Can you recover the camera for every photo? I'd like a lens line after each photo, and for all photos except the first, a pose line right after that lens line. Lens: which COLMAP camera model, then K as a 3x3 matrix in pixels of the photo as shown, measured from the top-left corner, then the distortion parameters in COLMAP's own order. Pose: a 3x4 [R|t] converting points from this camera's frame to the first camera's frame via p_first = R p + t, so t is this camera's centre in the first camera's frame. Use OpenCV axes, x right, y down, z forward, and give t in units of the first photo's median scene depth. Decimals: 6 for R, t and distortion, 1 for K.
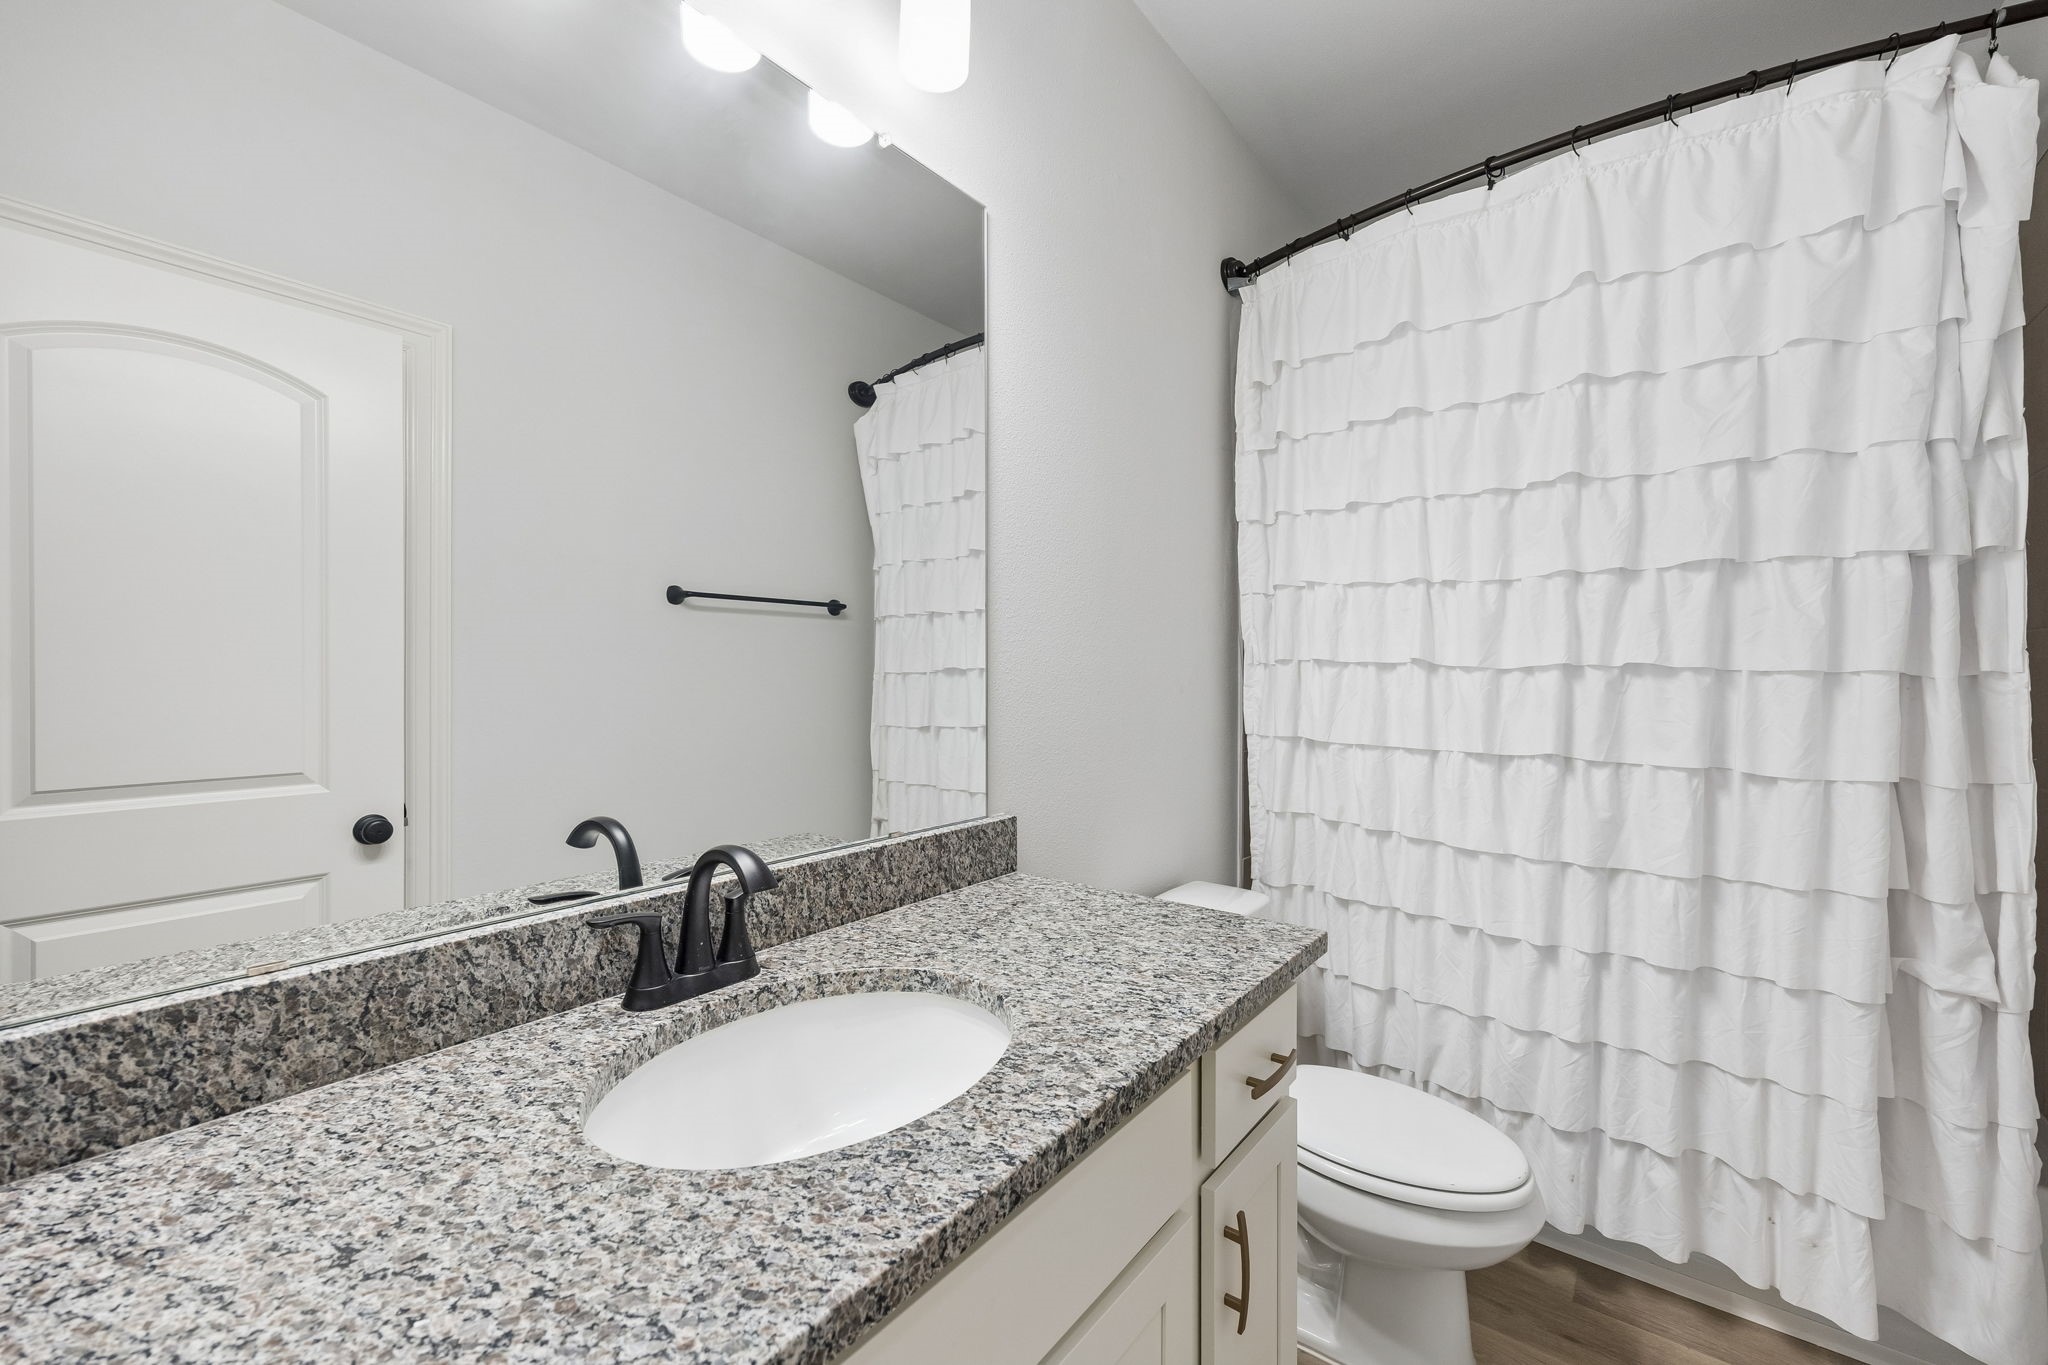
lens RADIAL K [[794.9, 0, 1026.6], [0, 794.9, 692.0], [0, 0, 1]] dist [-0.002040, 0.000254]
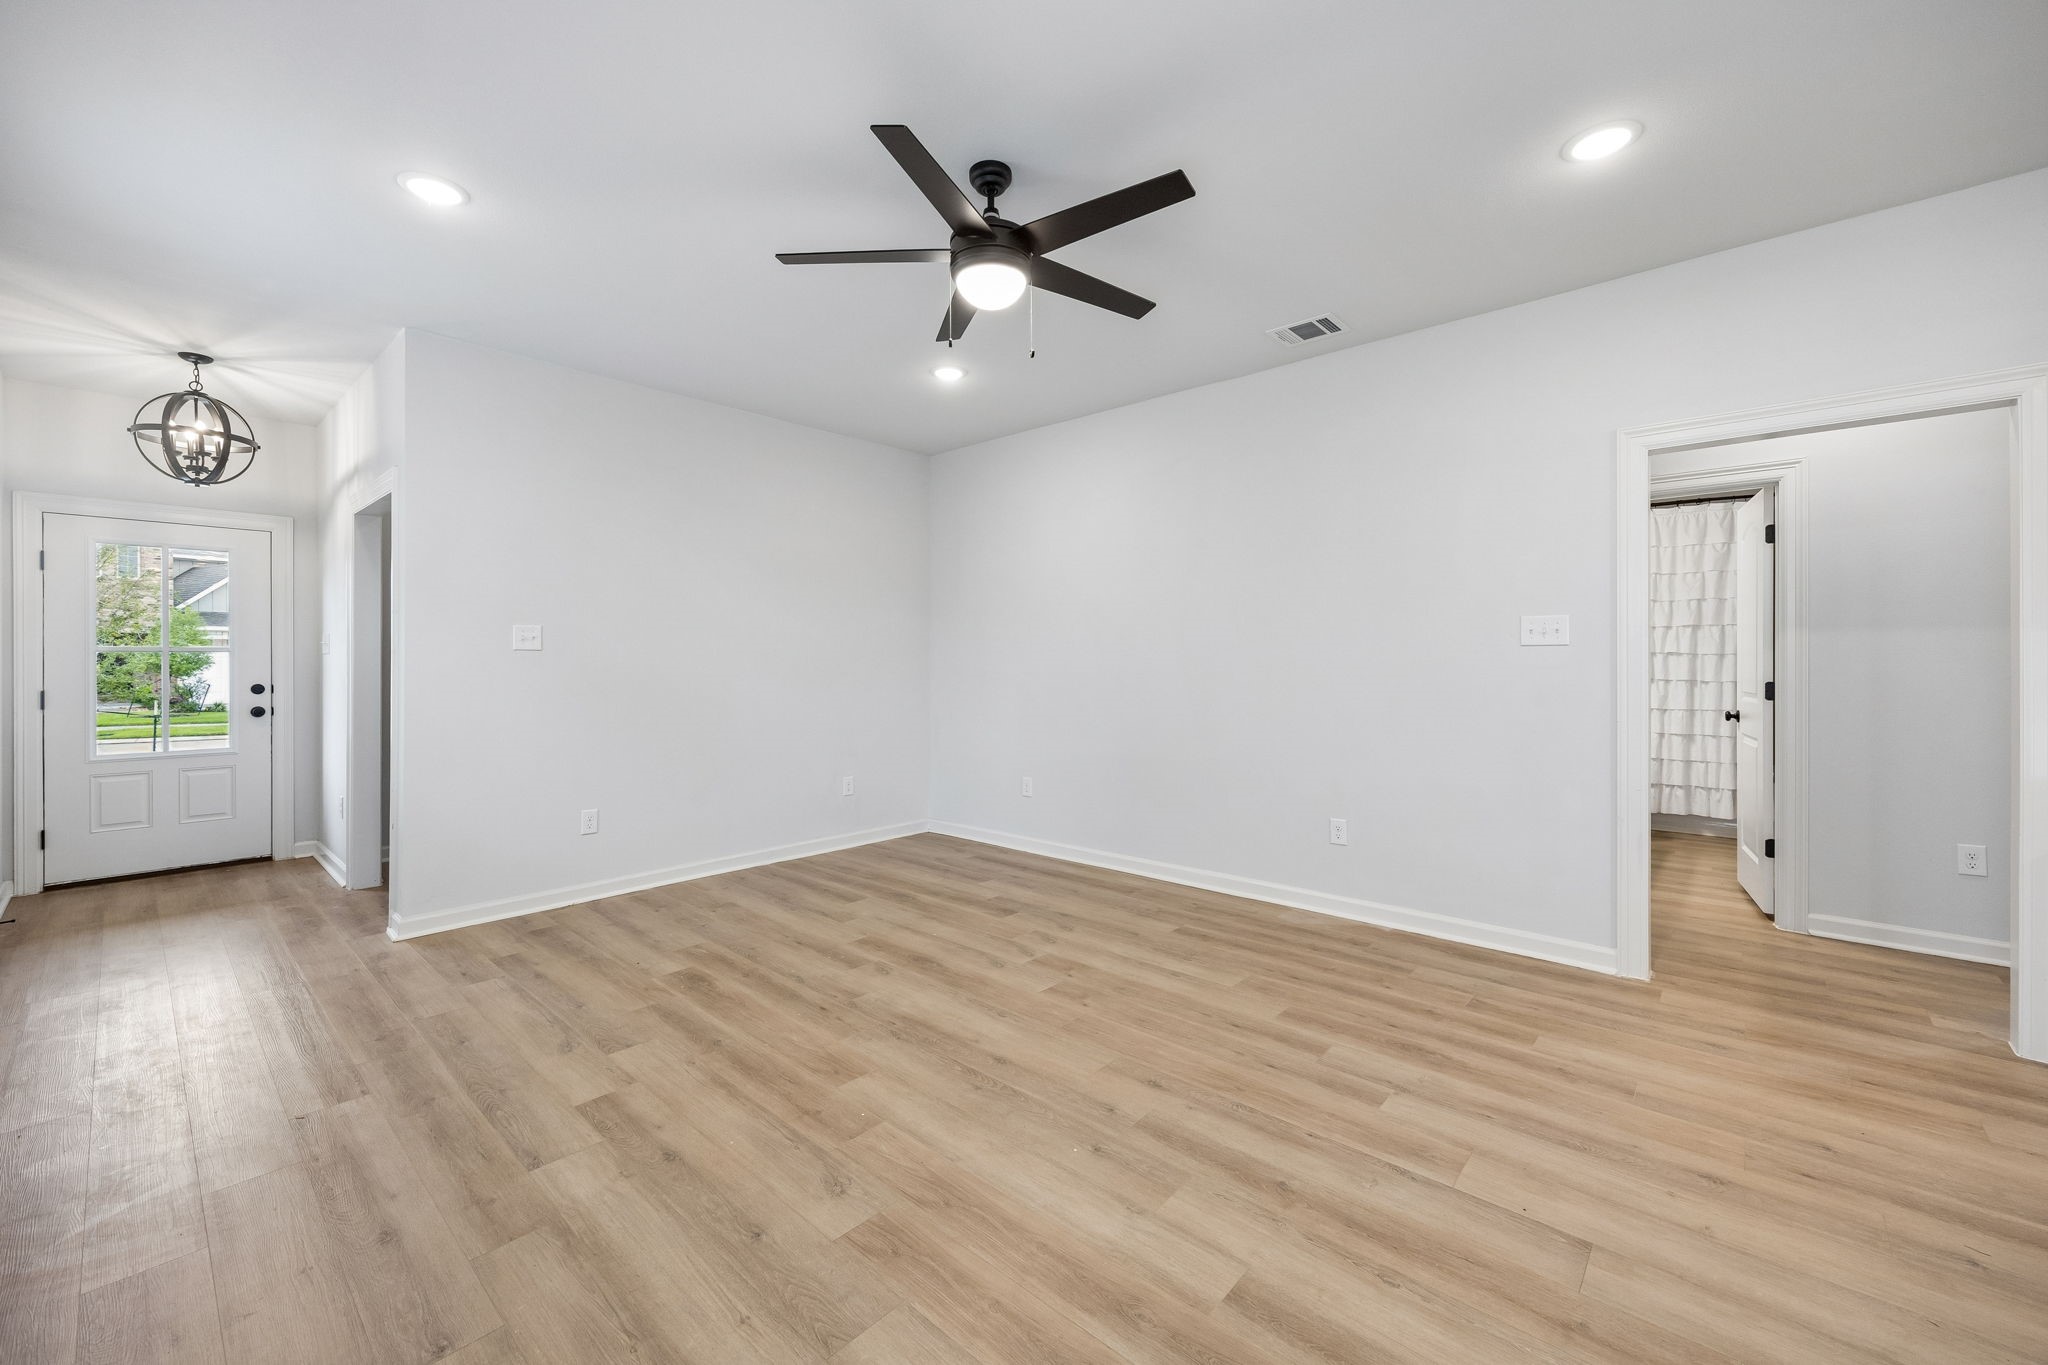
lens RADIAL K [[794.9, 0, 1026.9], [0, 794.9, 682.2], [0, 0, 1]] dist [-0.002040, 0.000254]
pose [[0.999913, -0.010141, -0.008411, -2.231415], [0.010113, 0.999943, -0.003346, 0.087010], [0.008445, 0.003261, 0.999959, -2.758676]]
